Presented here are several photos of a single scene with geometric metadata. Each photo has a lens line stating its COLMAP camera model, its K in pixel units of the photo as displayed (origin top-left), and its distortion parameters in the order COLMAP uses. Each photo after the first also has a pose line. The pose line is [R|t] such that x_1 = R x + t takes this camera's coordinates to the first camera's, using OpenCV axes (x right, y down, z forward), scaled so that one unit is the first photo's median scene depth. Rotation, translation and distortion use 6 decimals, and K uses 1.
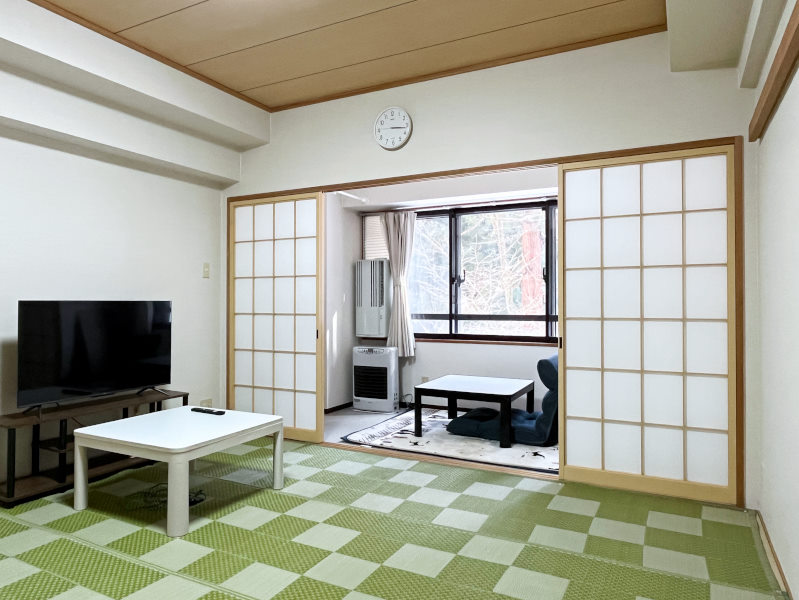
lens RADIAL K [[543.8, 0, 399.5], [0, 543.8, 300.0], [0, 0, 1]] dist [0.002054, 0.000591]
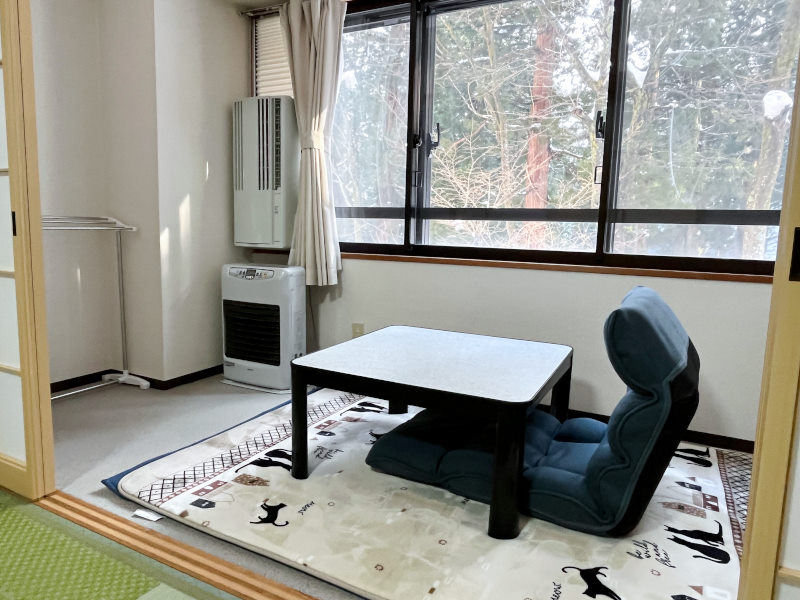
lens RADIAL K [[544.5, 0, 400.0], [0, 544.5, 300.0], [0, 0, 1]] dist [0.002054, 0.000591]
pose [[0.999609, 0.026461, 0.009080, 0.083837], [-0.027458, 0.990139, 0.137369, 0.042902], [-0.005356, -0.137565, 0.990478, 0.472369]]
